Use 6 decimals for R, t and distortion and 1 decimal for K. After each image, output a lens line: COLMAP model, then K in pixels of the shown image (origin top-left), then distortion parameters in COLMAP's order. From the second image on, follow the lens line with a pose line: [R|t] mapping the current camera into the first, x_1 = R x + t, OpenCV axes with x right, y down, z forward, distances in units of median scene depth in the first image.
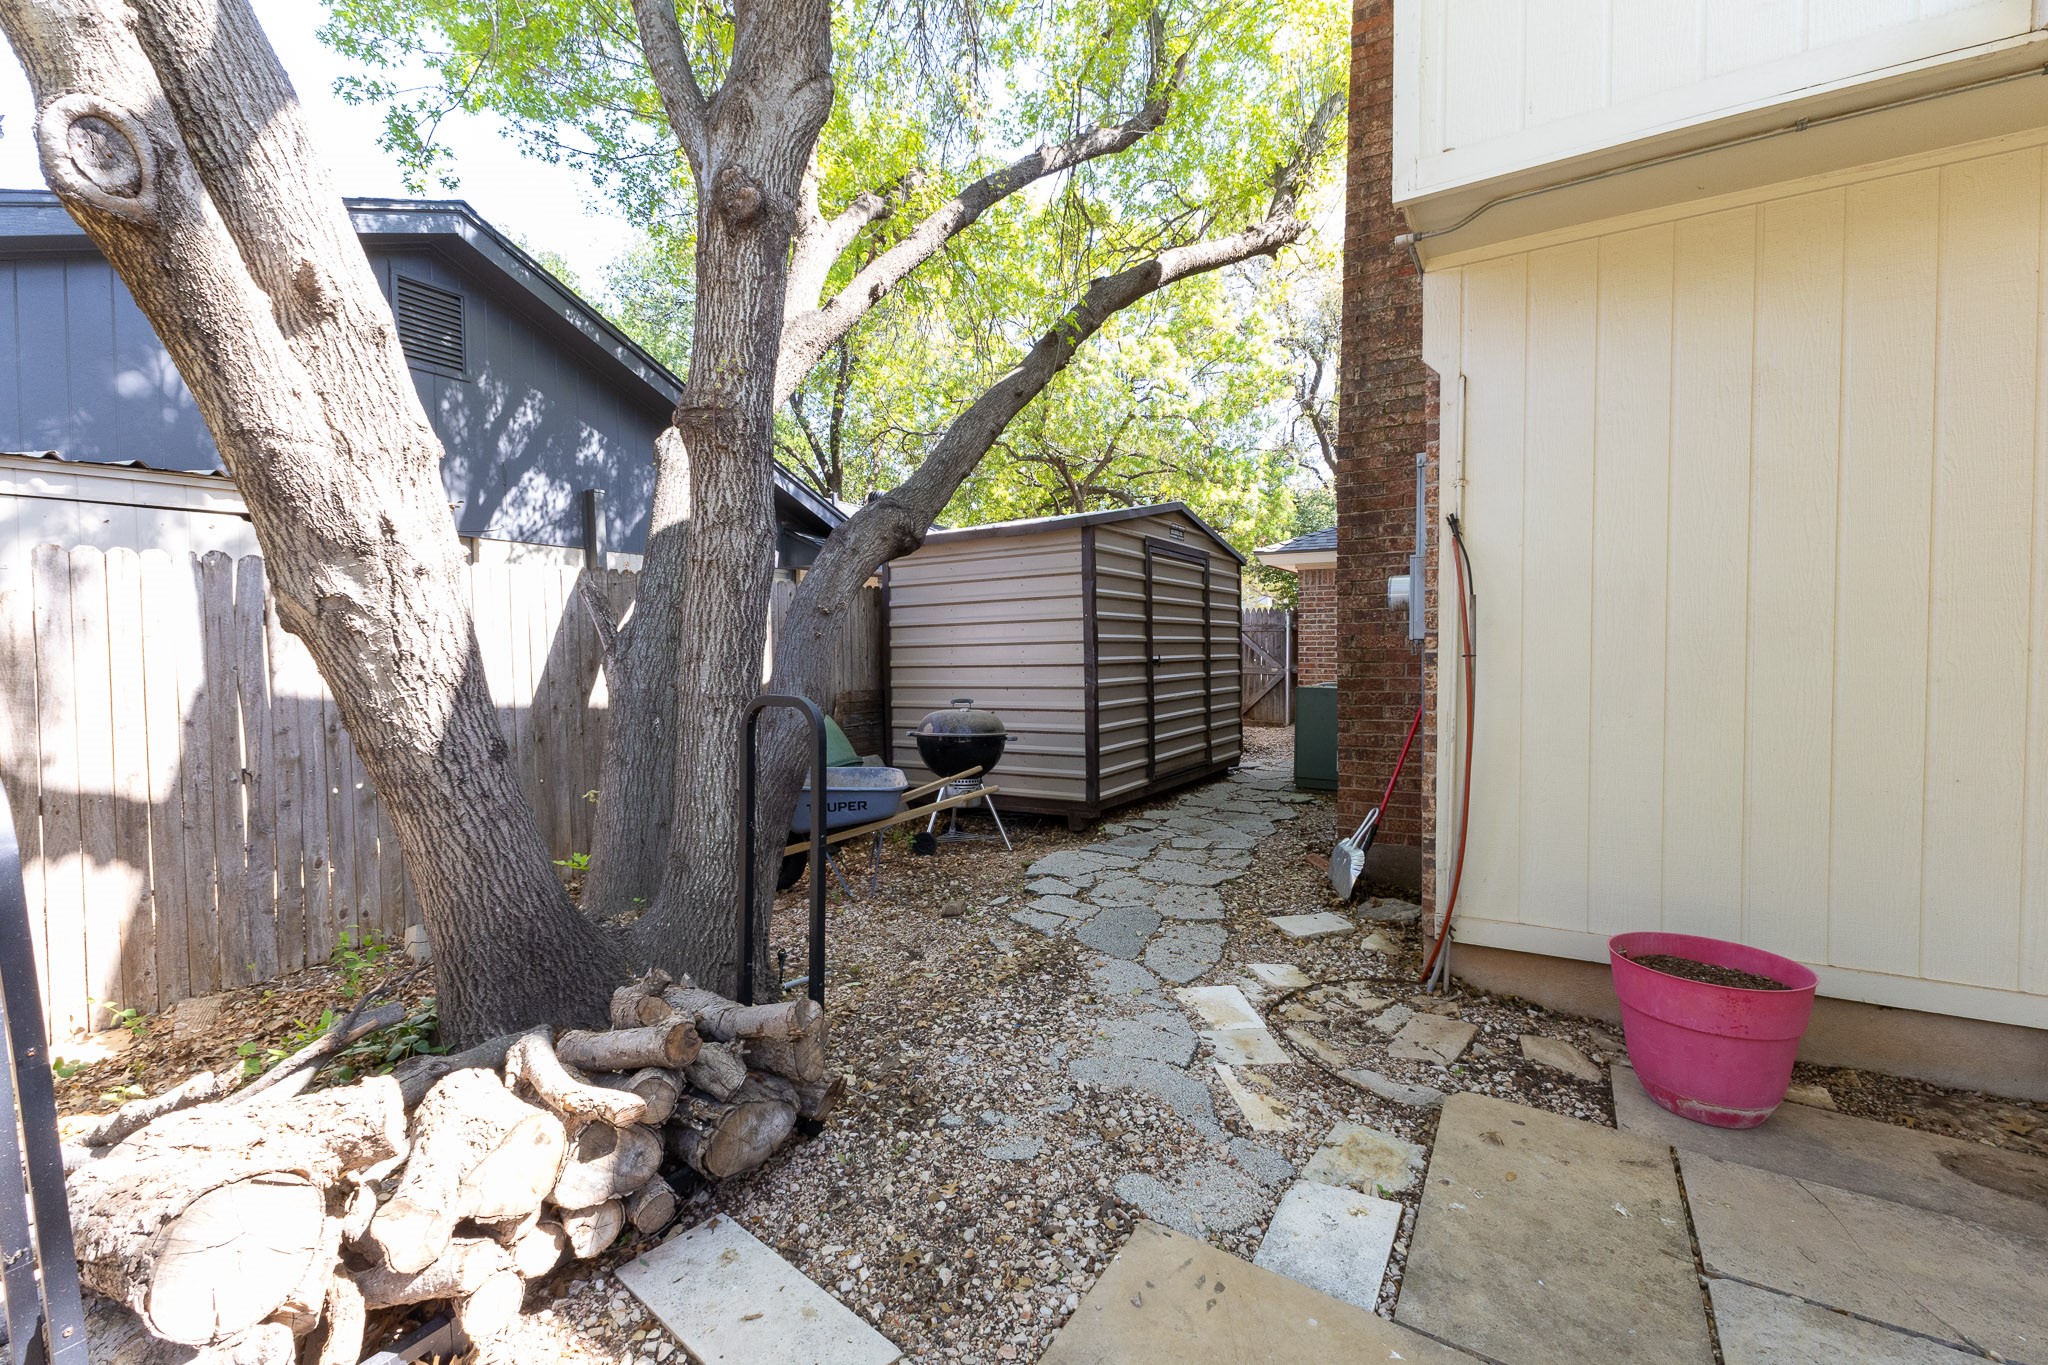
lens RADIAL K [[877.5, 0, 1019.9], [0, 877.5, 686.4], [0, 0, 1]] dist [0.001157, 0.000290]
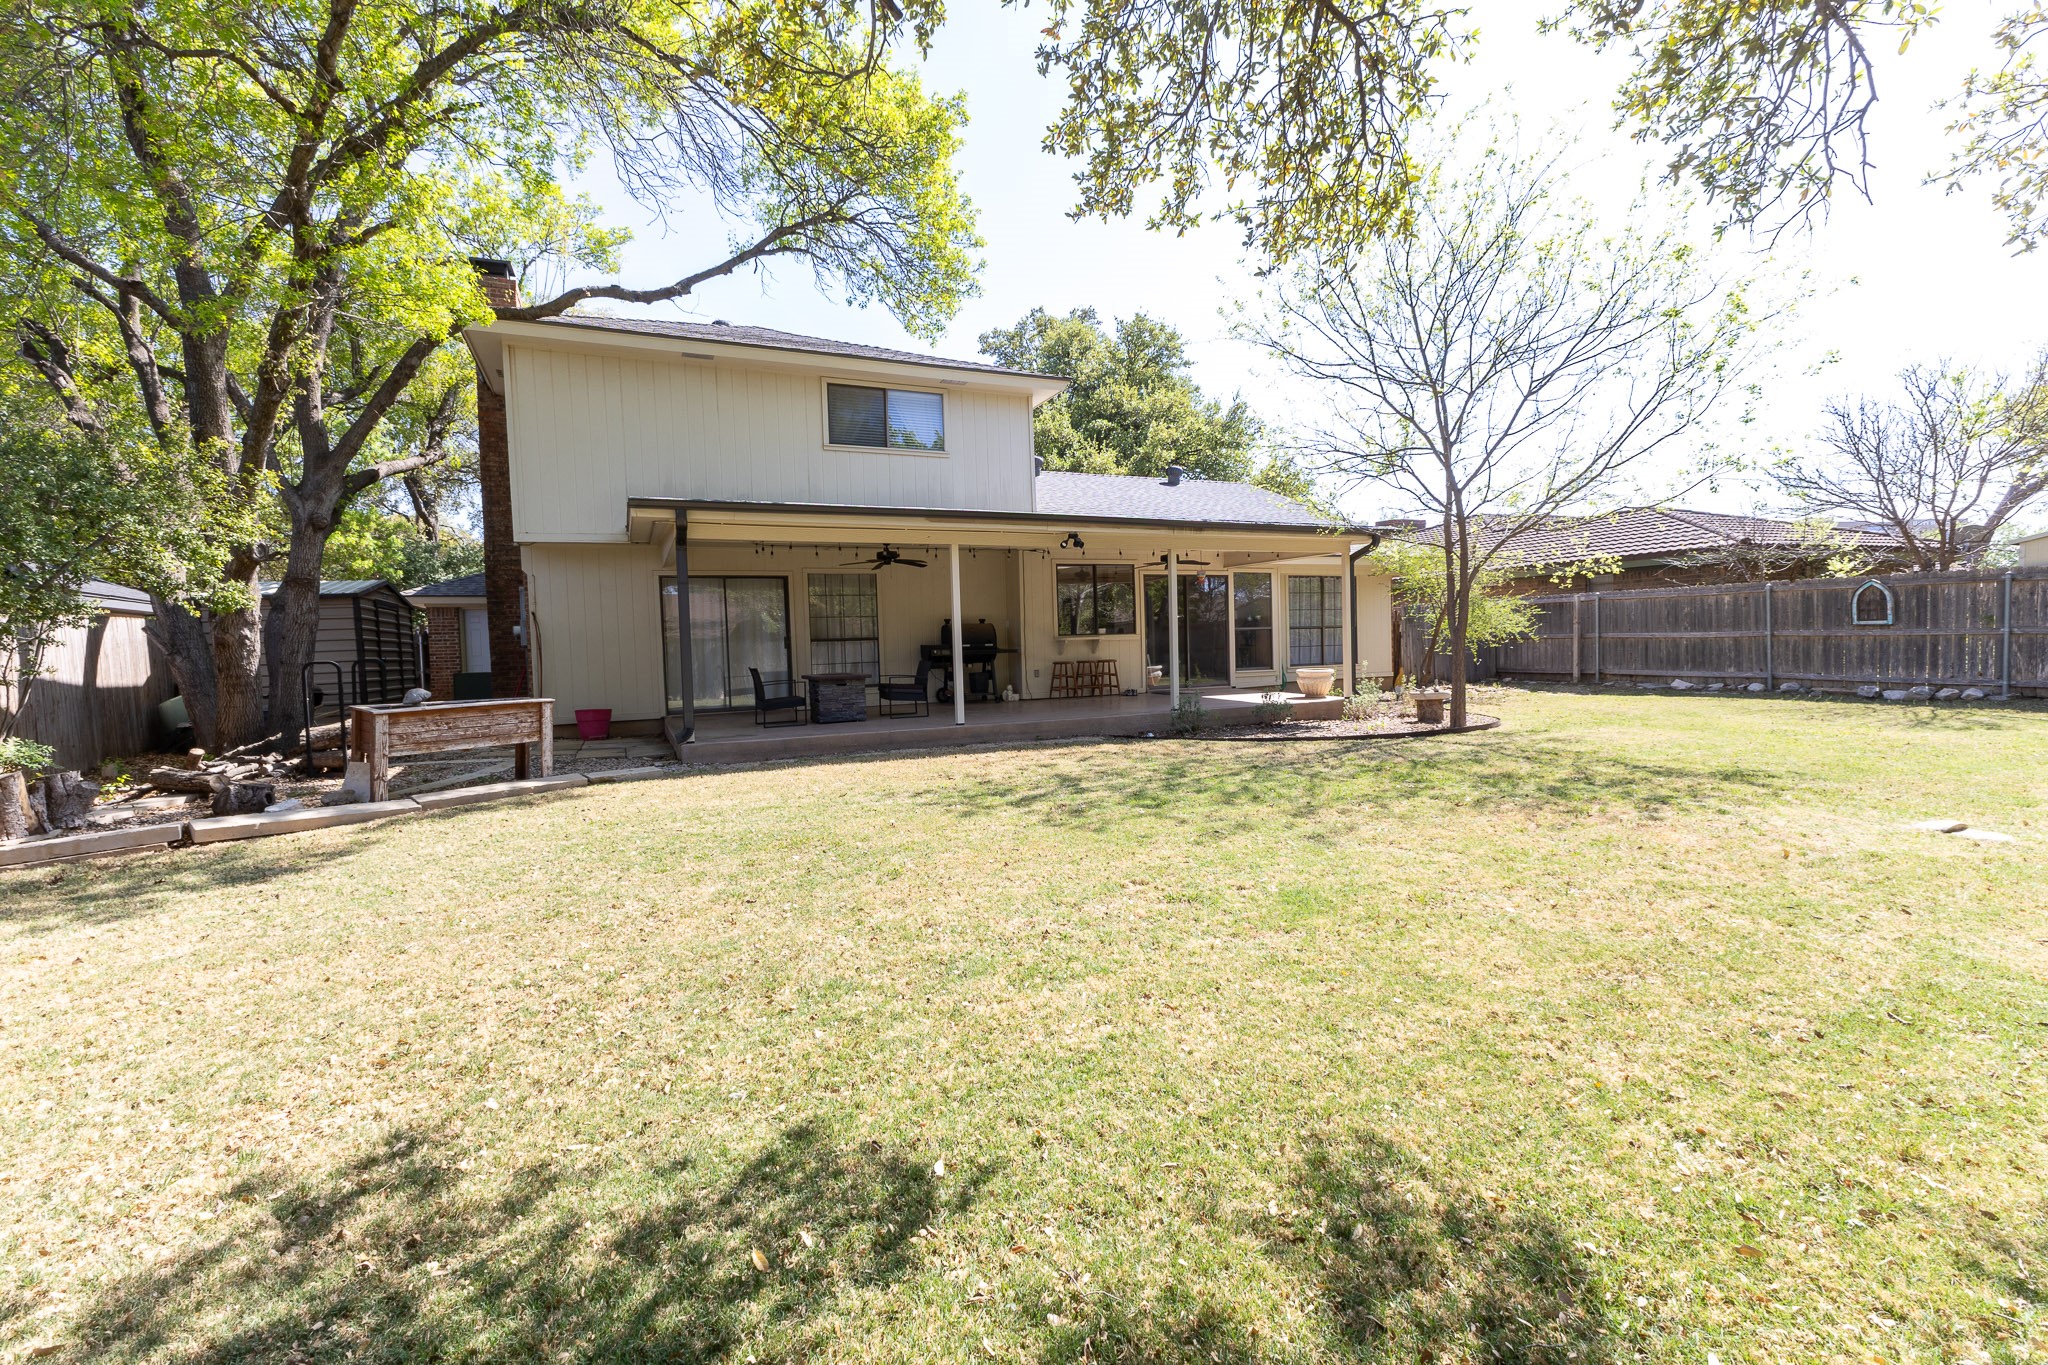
lens RADIAL K [[877.5, 0, 1024.9], [0, 877.5, 688.1], [0, 0, 1]] dist [0.001157, 0.000290]
pose [[0.569517, -0.057683, 0.819953, -1.096290], [0.069046, 0.997366, 0.022207, 0.150113], [-0.819074, 0.043967, 0.572000, -2.226849]]
